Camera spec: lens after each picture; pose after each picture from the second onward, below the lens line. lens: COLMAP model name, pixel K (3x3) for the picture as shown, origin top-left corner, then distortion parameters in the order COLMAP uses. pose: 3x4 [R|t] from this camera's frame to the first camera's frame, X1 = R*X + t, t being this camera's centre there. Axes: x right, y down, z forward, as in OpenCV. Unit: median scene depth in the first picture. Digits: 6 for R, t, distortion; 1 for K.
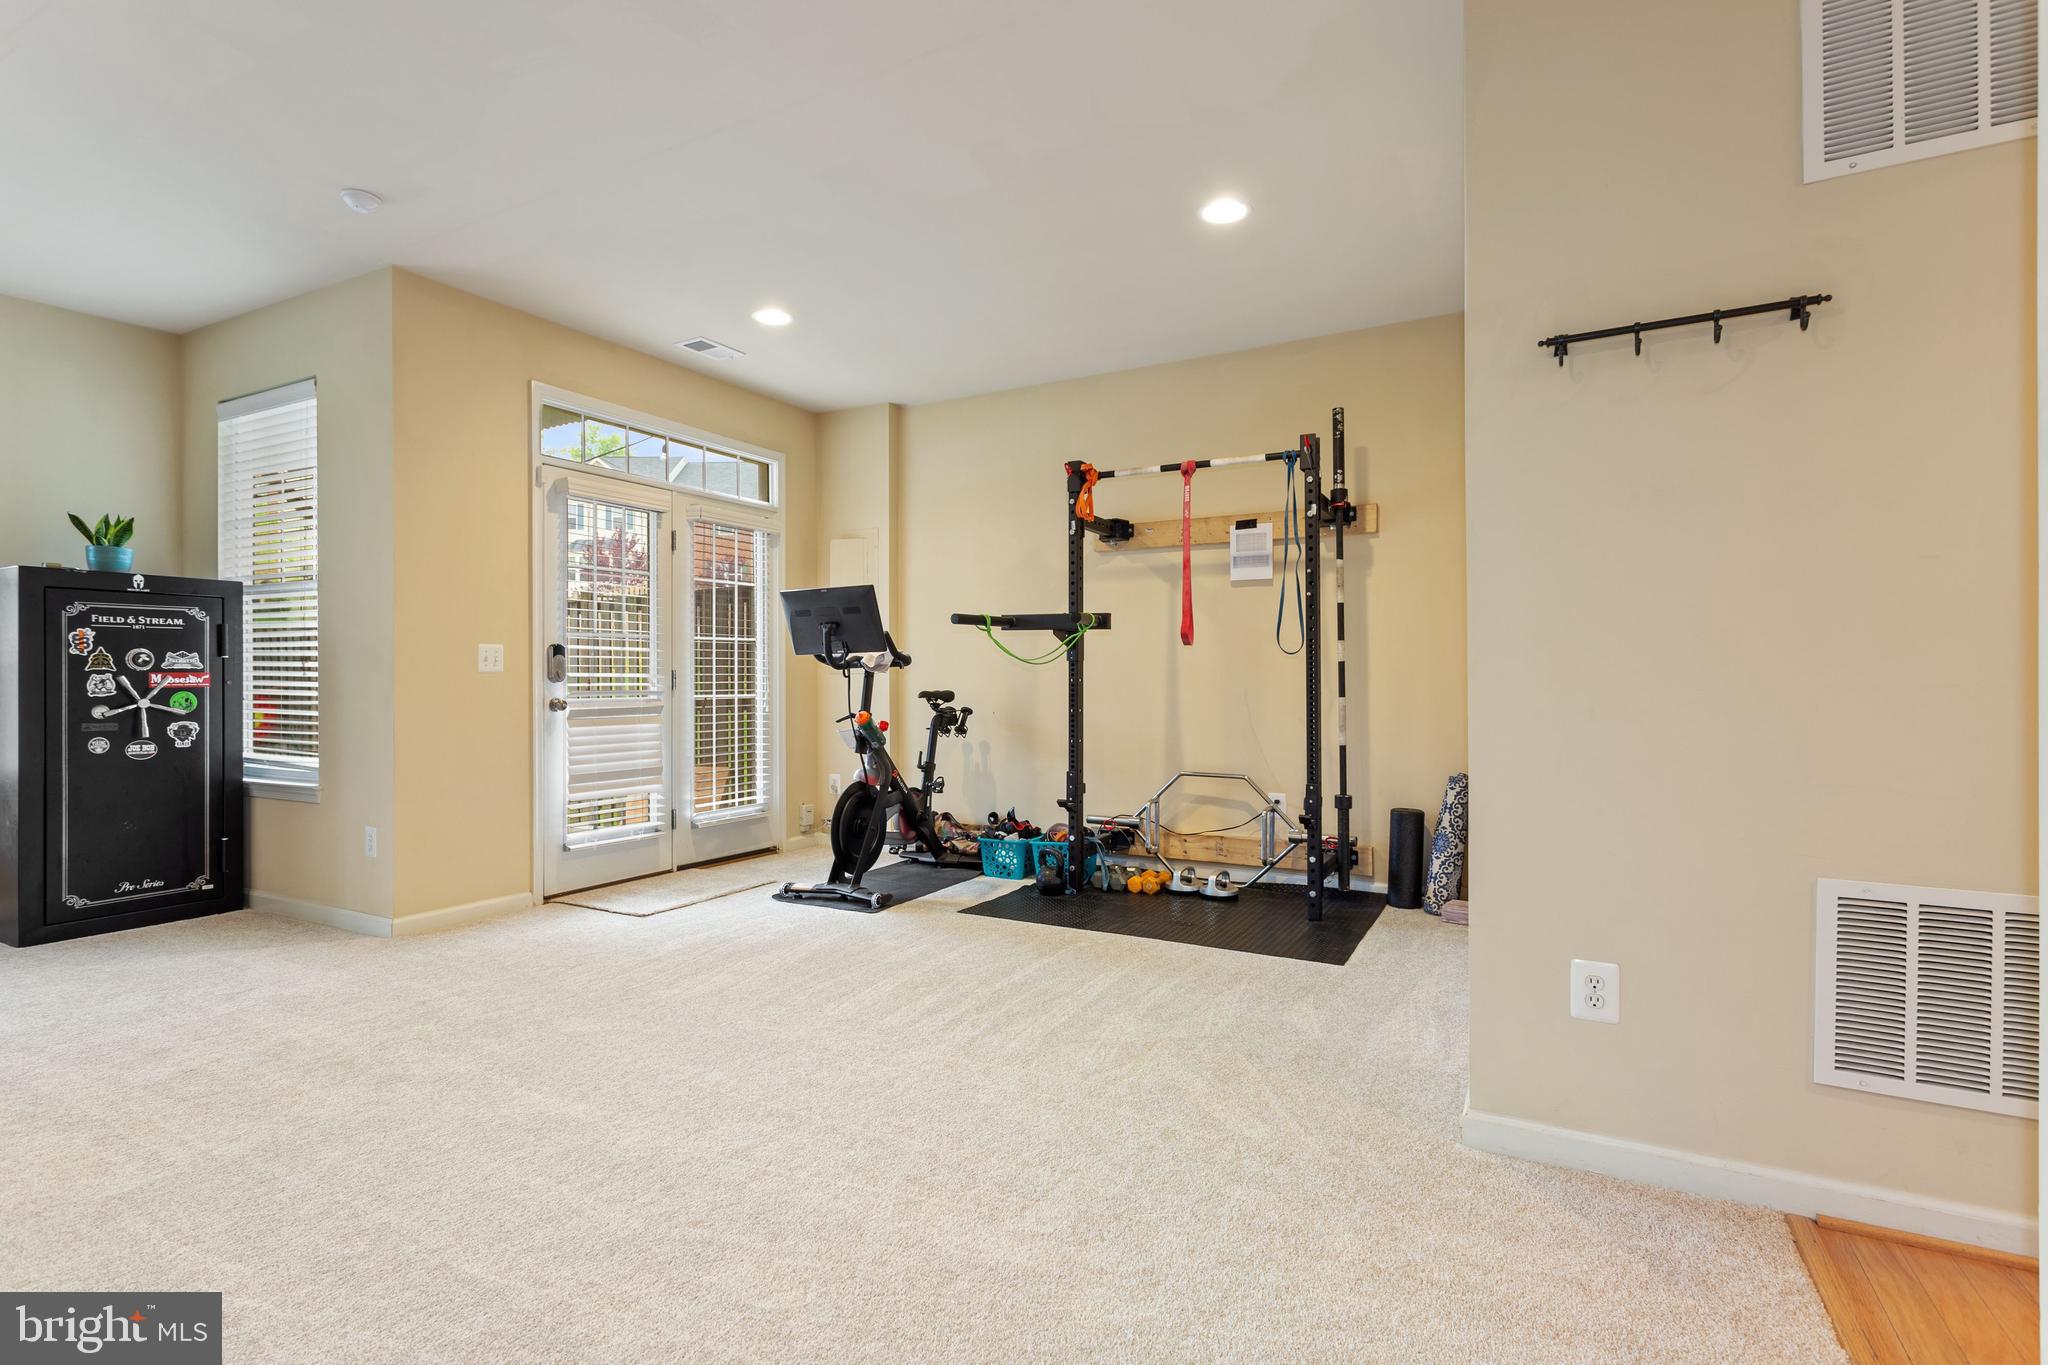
lens RADIAL K [[986.1, 0, 1033.6], [0, 986.1, 678.3], [0, 0, 1]] dist [0.002429, 0.001808]
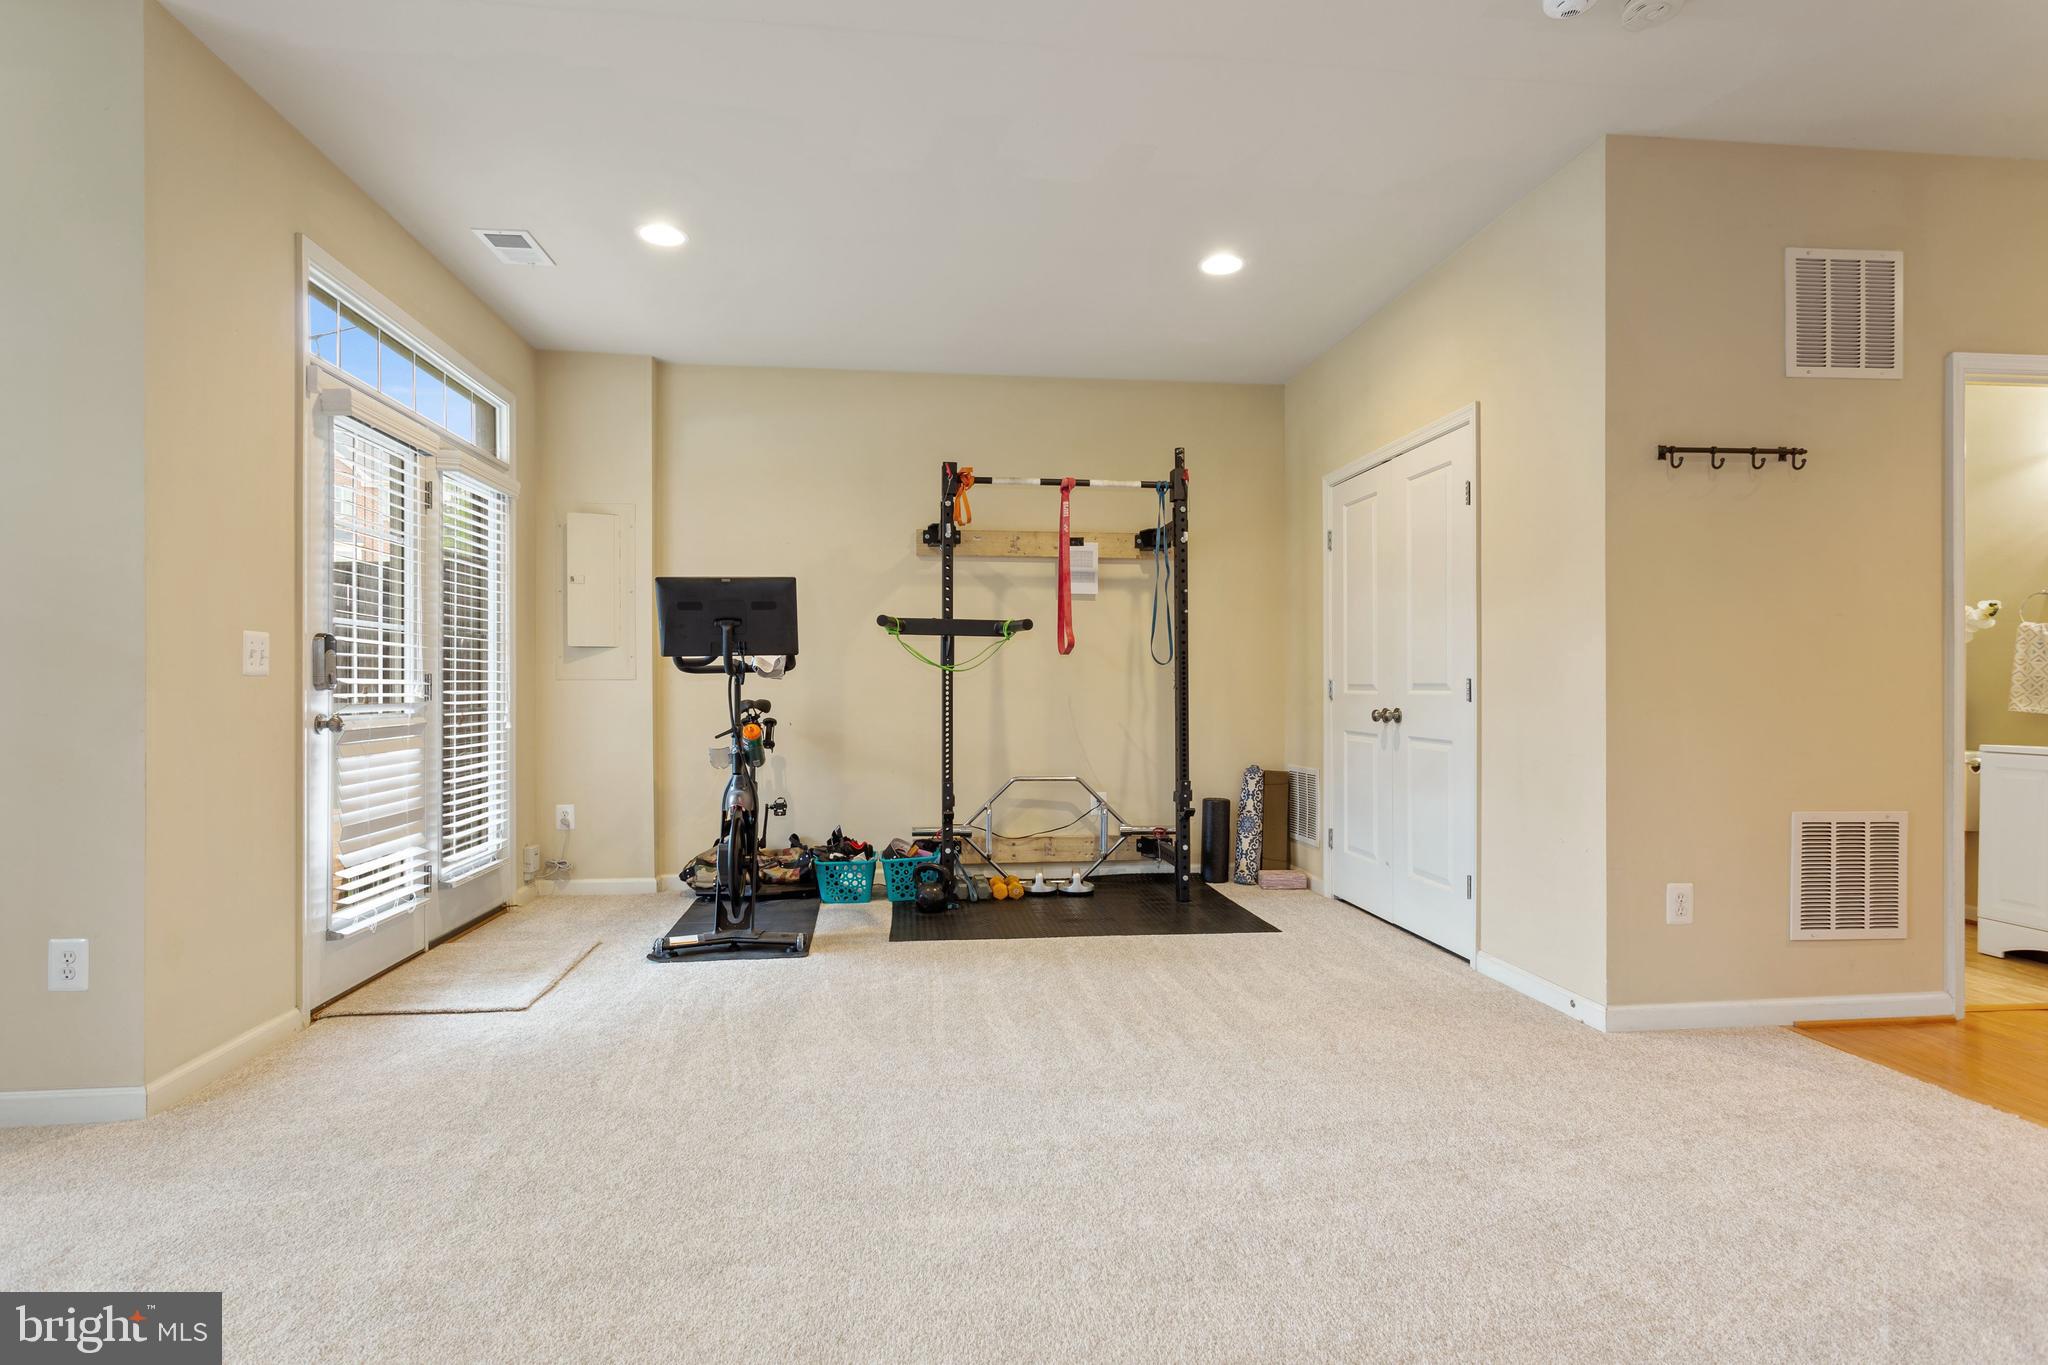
lens RADIAL K [[986.1, 0, 1032.5], [0, 986.1, 685.0], [0, 0, 1]] dist [0.002429, 0.001808]
pose [[0.815773, 0.002443, 0.578367, -0.480139], [-0.001852, 0.999997, -0.001613, 0.000593], [-0.578369, 0.000245, 0.815775, 0.171403]]
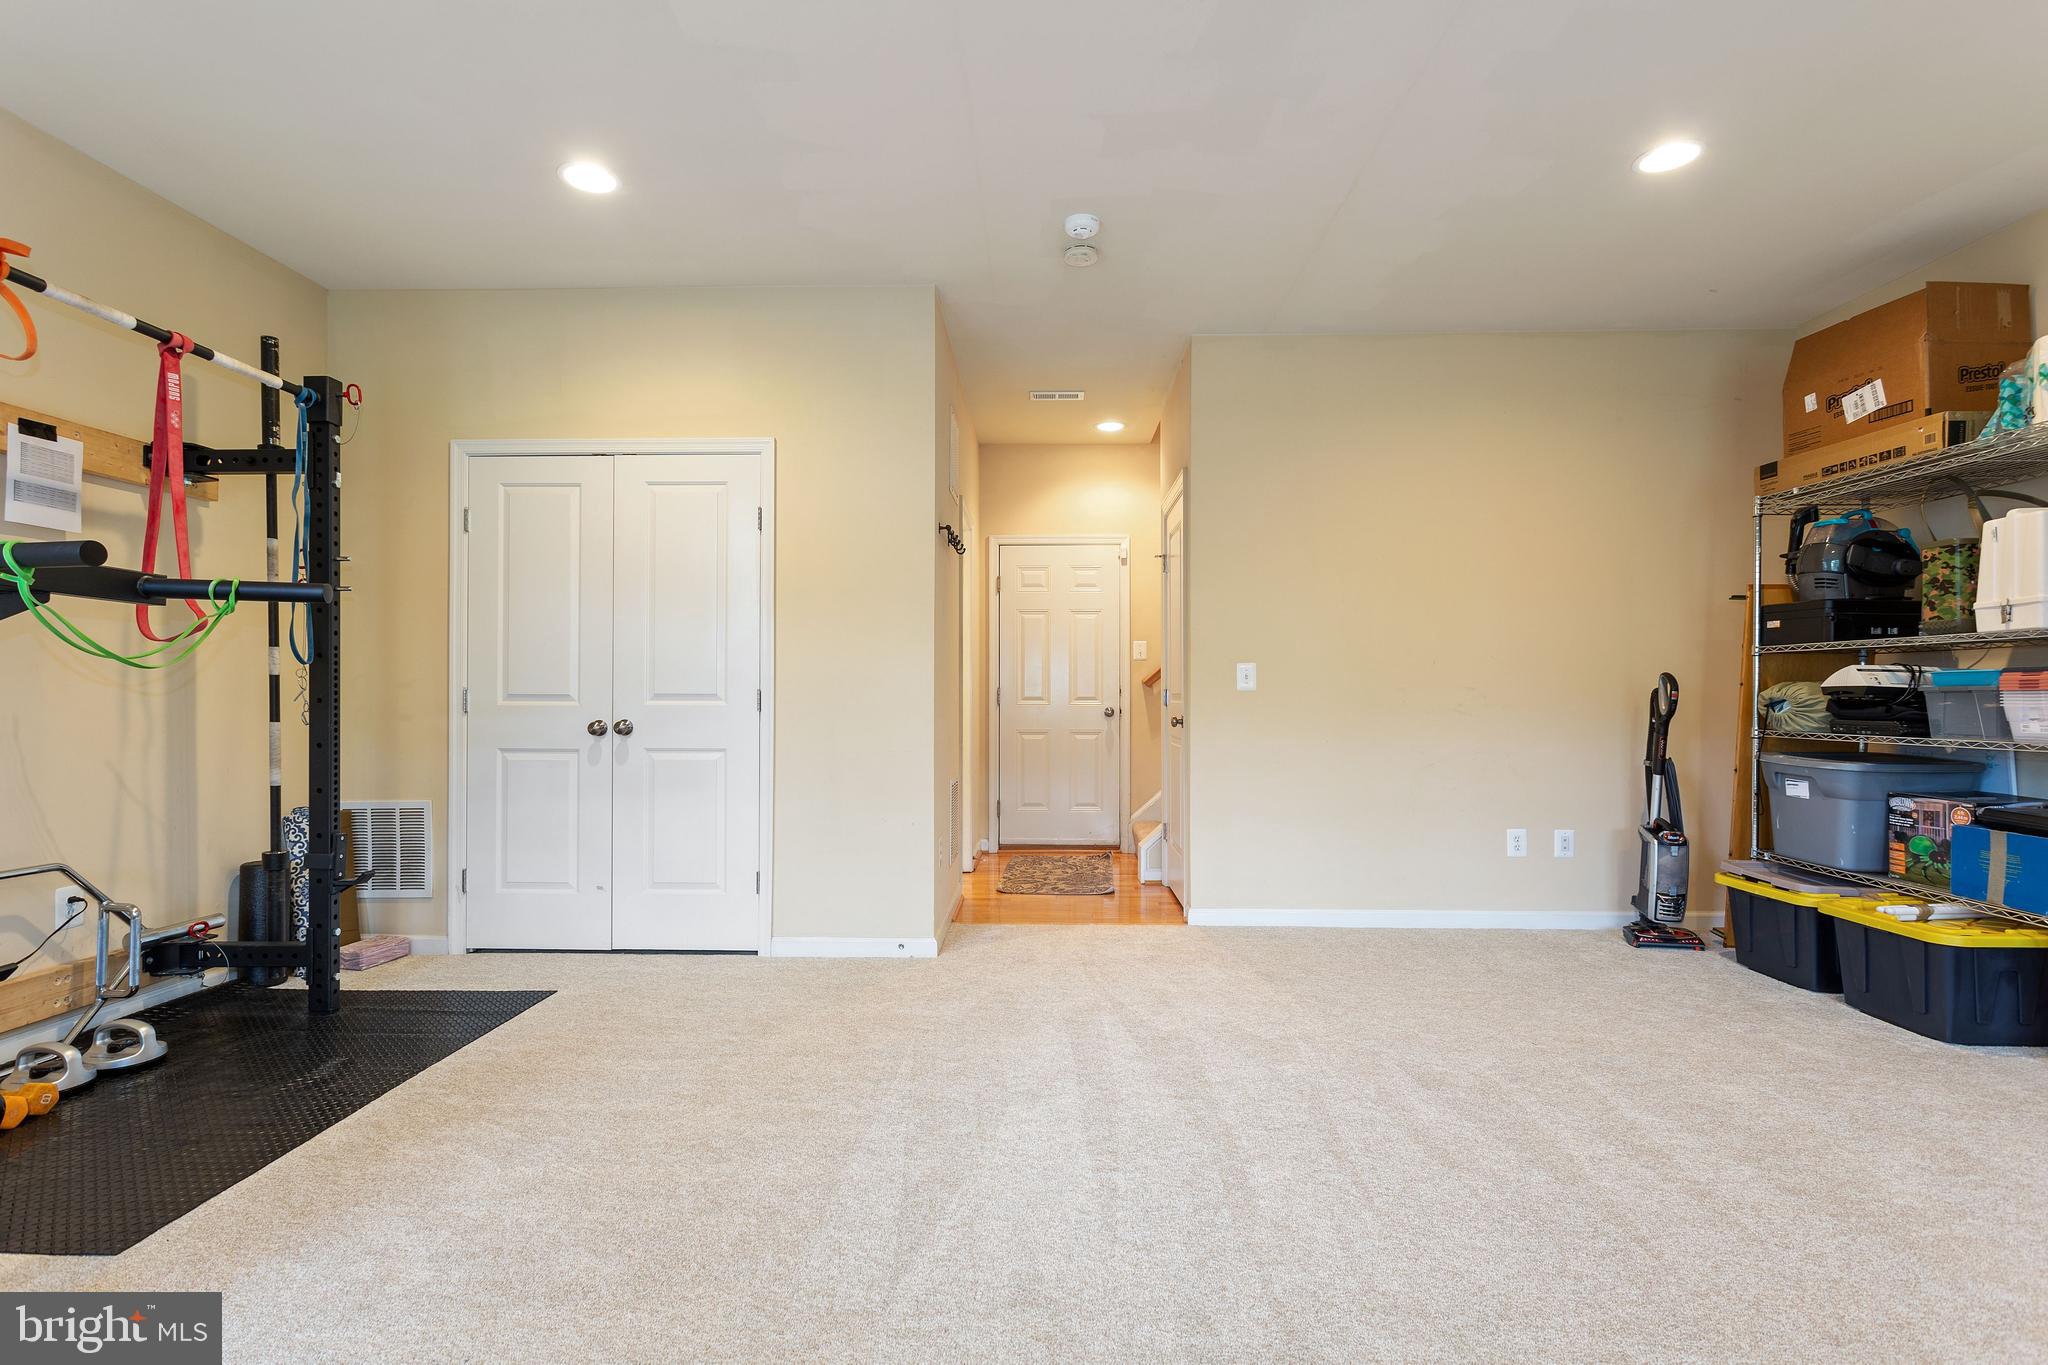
lens RADIAL K [[986.1, 0, 1013.3], [0, 986.1, 687.2], [0, 0, 1]] dist [0.002429, 0.001808]
pose [[-0.440479, 0.000114, 0.897763, -0.607300], [-0.005524, 0.999981, -0.002838, -0.008013], [-0.897746, -0.006209, -0.440470, 0.814241]]
